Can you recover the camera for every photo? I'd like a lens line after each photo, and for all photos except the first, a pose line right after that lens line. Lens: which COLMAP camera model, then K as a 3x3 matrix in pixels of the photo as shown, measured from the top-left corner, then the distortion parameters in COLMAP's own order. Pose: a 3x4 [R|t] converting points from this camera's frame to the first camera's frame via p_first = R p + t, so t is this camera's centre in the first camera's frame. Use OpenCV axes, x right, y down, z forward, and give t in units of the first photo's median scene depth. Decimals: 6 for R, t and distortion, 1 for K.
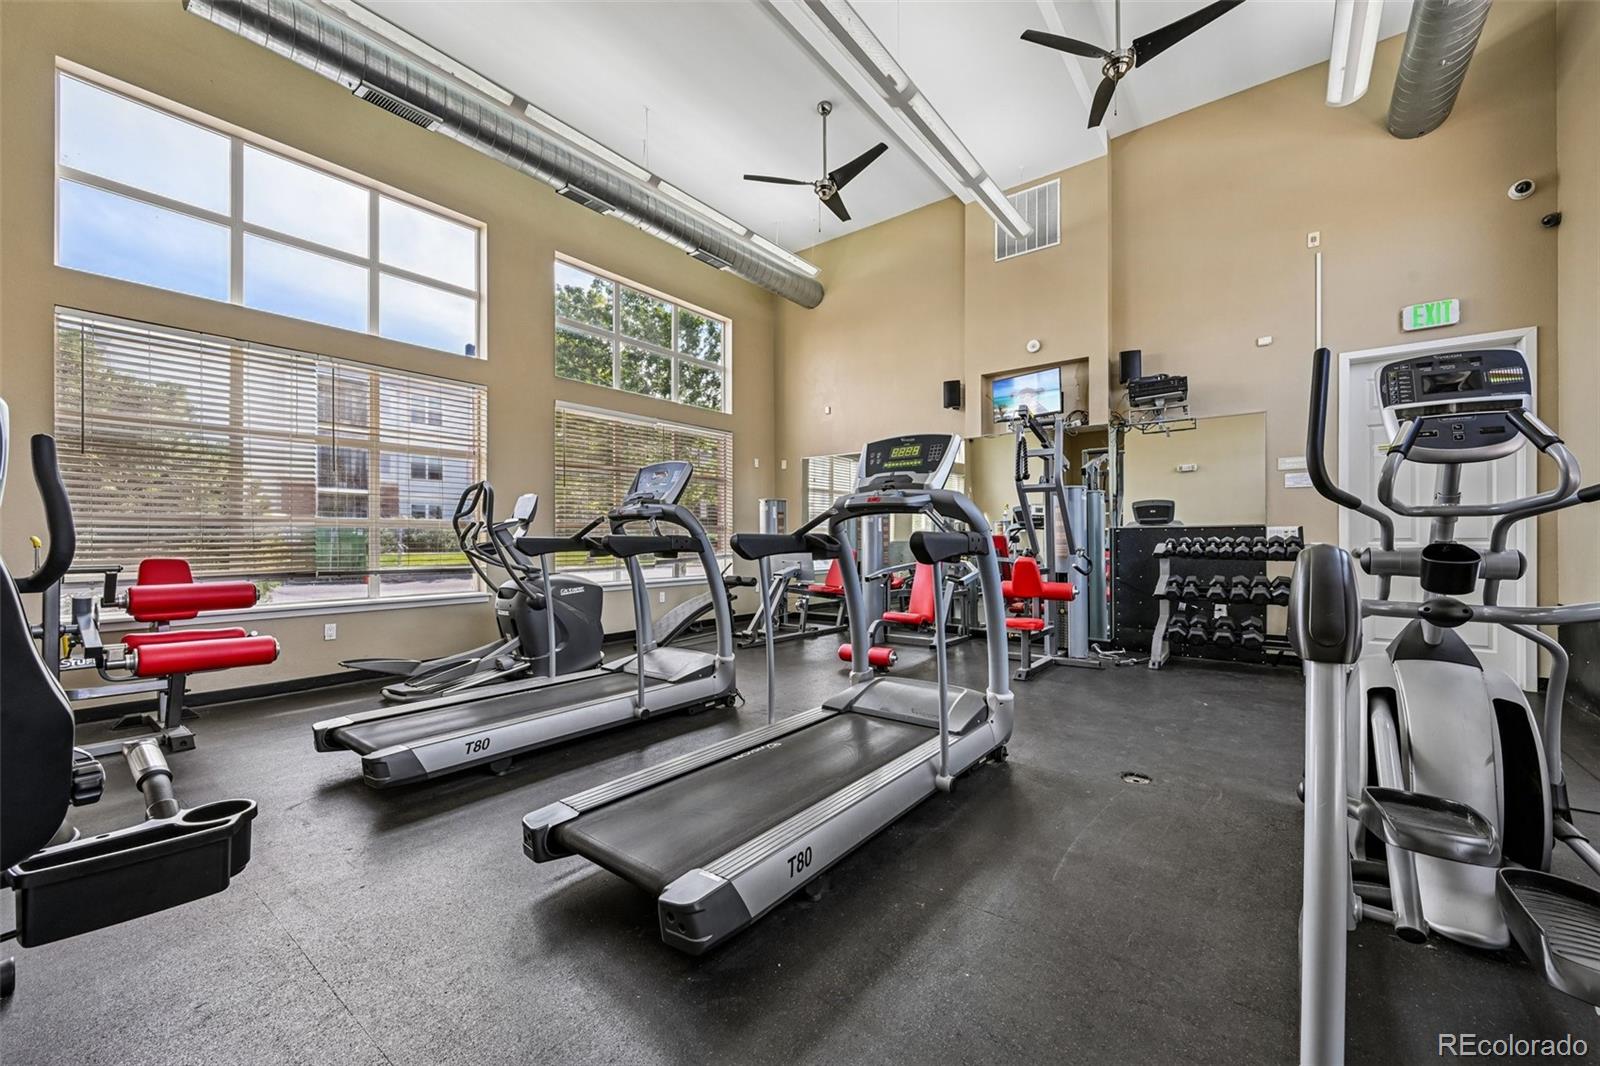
lens RADIAL K [[621.7, 0, 801.2], [0, 621.7, 538.8], [0, 0, 1]] dist [-0.011964, -0.000151]
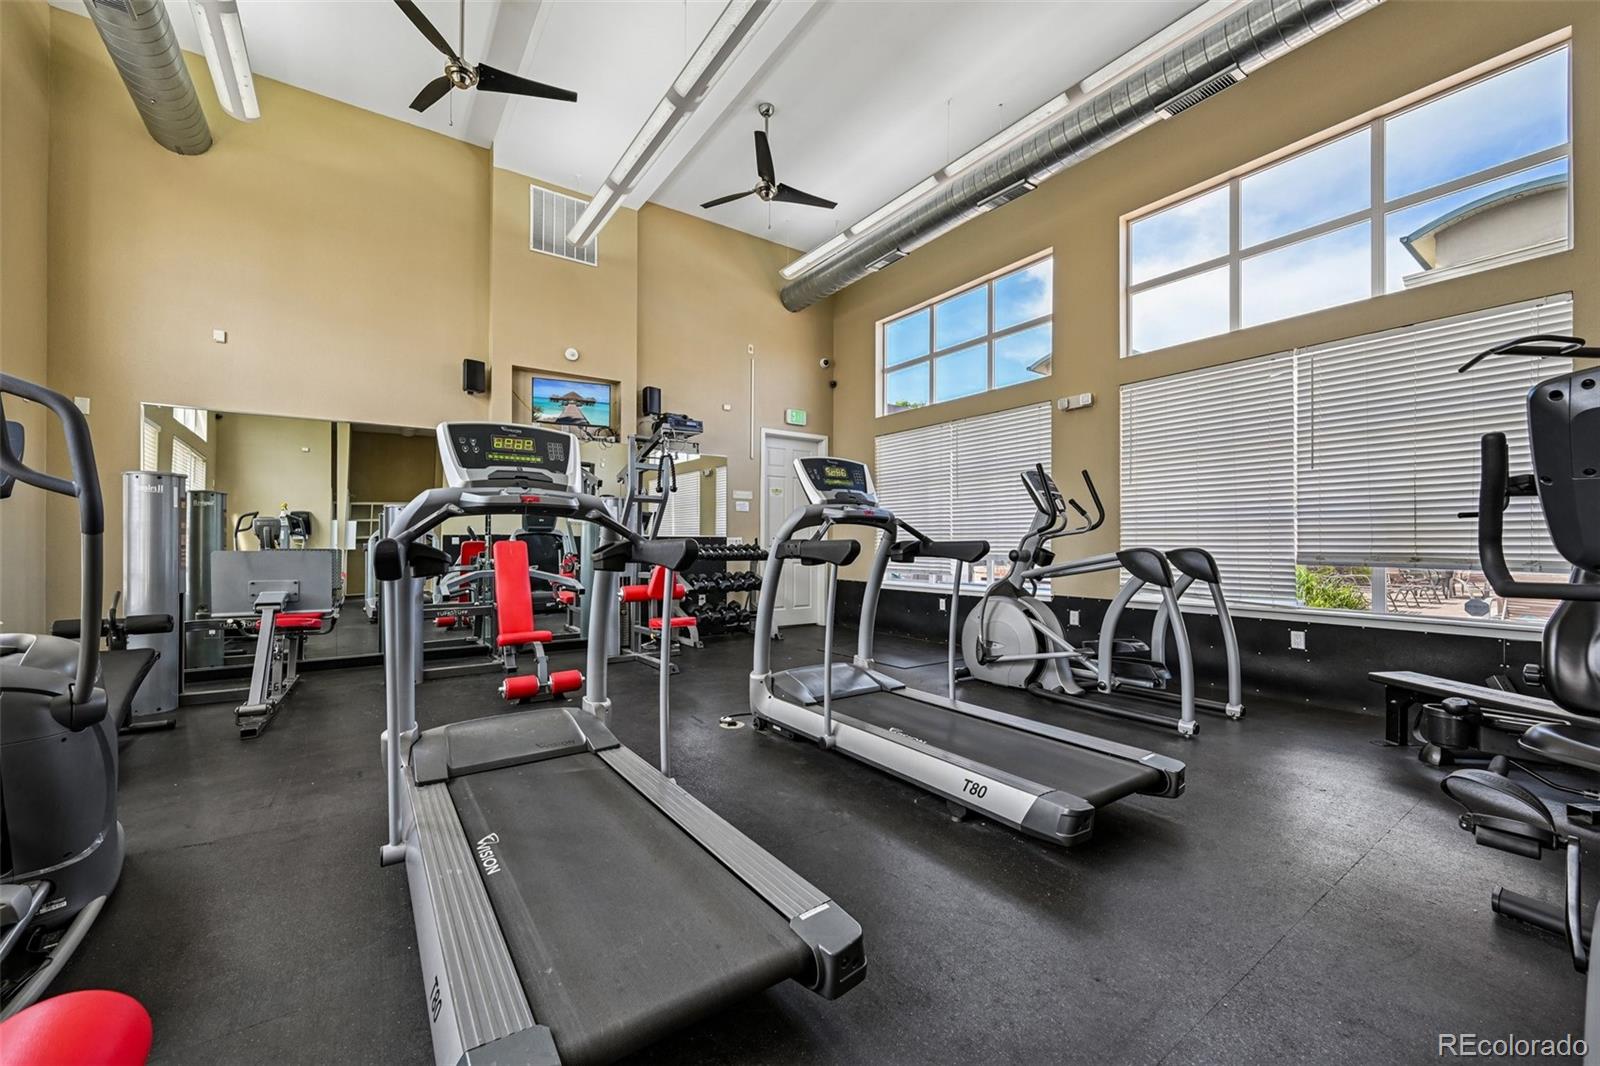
lens RADIAL K [[621.7, 0, 802.0], [0, 621.7, 537.1], [0, 0, 1]] dist [-0.011964, -0.000151]
pose [[0.281259, 0.020400, 0.959415, -0.540076], [0.009506, 0.999666, -0.024043, 0.015552], [-0.959585, 0.015883, 0.280971, 0.407629]]
